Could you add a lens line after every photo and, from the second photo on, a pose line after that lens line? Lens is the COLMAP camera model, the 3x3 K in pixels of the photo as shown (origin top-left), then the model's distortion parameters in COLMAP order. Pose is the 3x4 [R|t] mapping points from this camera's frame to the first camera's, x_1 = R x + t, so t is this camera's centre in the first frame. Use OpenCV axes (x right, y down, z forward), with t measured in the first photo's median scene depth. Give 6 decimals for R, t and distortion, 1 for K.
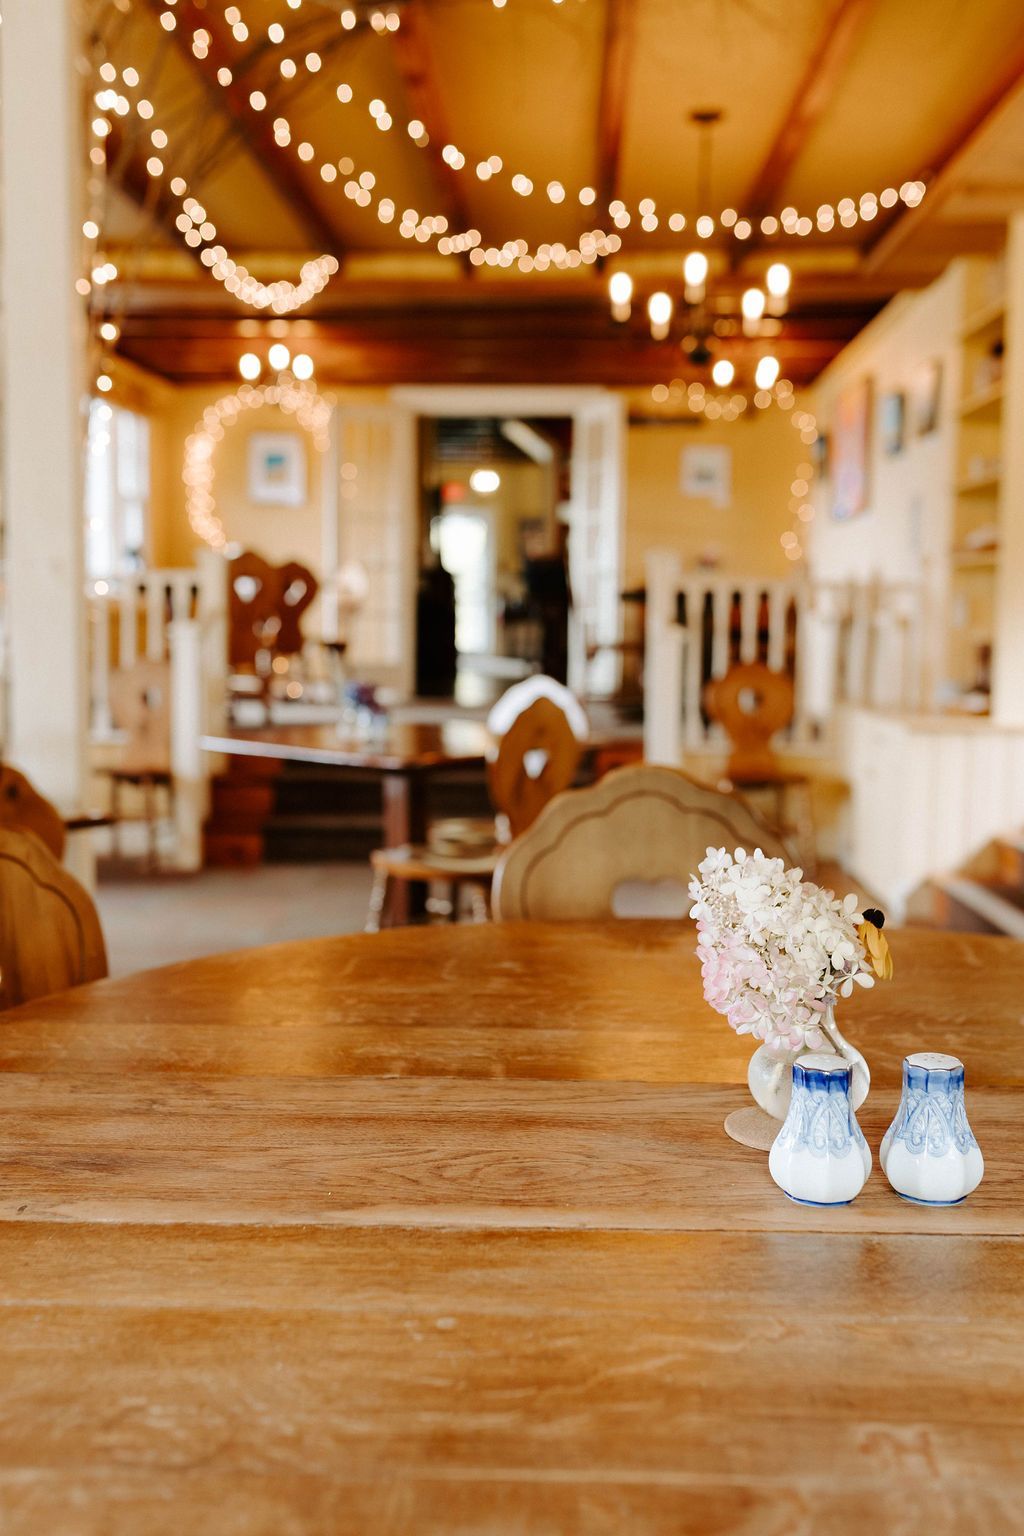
lens RADIAL K [[1476.2, 0, 513.4], [0, 1476.2, 852.2], [0, 0, 1]] dist [0.010356, -0.149759]
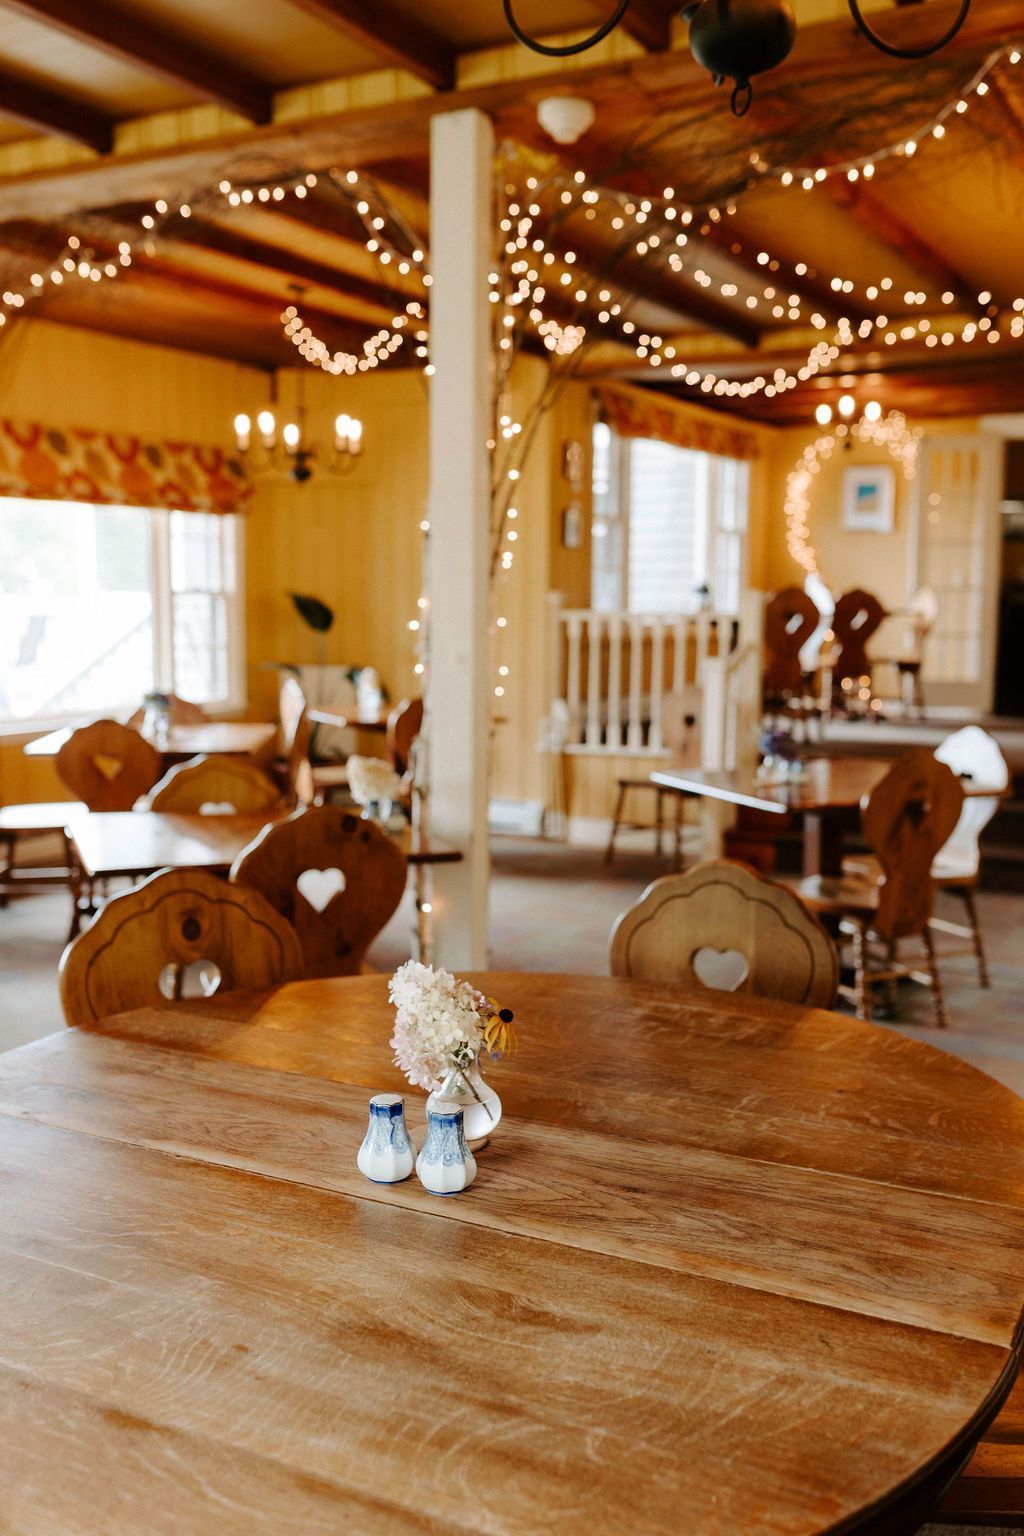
lens RADIAL K [[1443.2, 0, 512.6], [0, 1443.2, 789.2], [0, 0, 1]] dist [0.008157, 0.006312]
pose [[0.888796, 0.050024, -0.455564, 0.216203], [-0.063801, 0.997851, -0.014903, -0.039506], [0.453840, 0.042311, 0.890078, -0.085719]]
